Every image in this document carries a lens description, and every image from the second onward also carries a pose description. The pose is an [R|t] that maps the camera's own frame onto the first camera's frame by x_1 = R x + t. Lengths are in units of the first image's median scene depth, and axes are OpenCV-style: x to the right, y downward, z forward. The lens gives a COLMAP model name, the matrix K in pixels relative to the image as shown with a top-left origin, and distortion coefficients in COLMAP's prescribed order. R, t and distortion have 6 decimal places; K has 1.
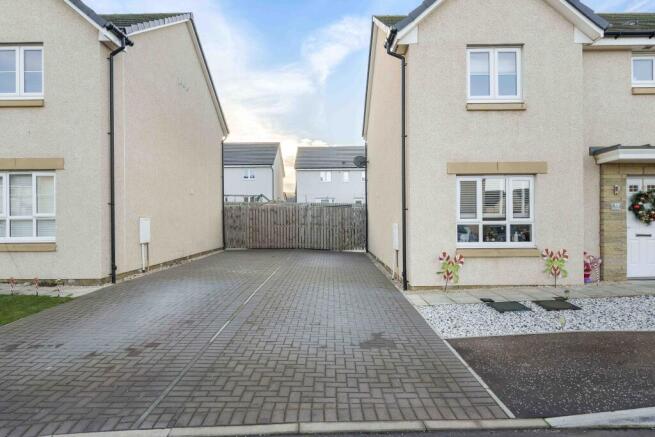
lens RADIAL K [[397.2, 0, 334.8], [0, 397.2, 217.5], [0, 0, 1]] dist [0.001833, 0.000375]
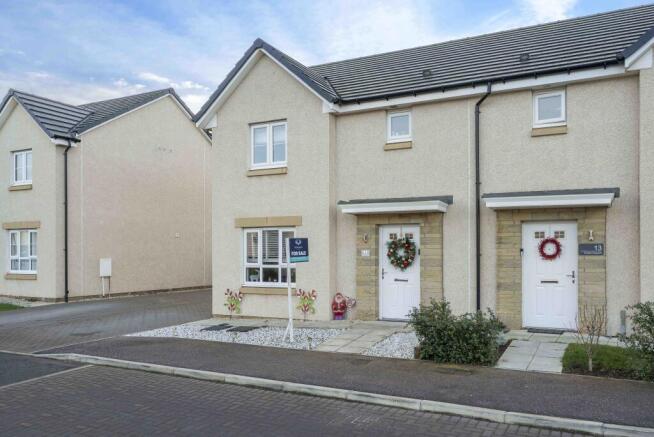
lens RADIAL K [[543.6, 0, 340.0], [0, 543.6, 253.2], [0, 0, 1]] dist [0.004909, 0.004429]
pose [[0.893095, 0.005423, -0.449835, 1.357472], [-0.002797, 0.999975, 0.006502, -0.039381], [0.449859, -0.004549, 0.893088, -0.399314]]
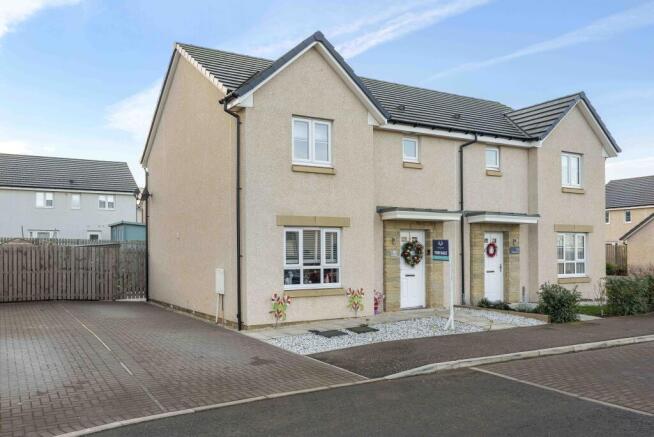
lens RADIAL K [[543.6, 0, 326.8], [0, 543.6, 252.8], [0, 0, 1]] dist [0.004909, 0.004429]
pose [[0.858363, 0.001572, 0.513040, -0.391960], [-0.000445, 0.999997, -0.002321, -0.026694], [-0.513042, 0.001764, 0.858362, -0.410591]]
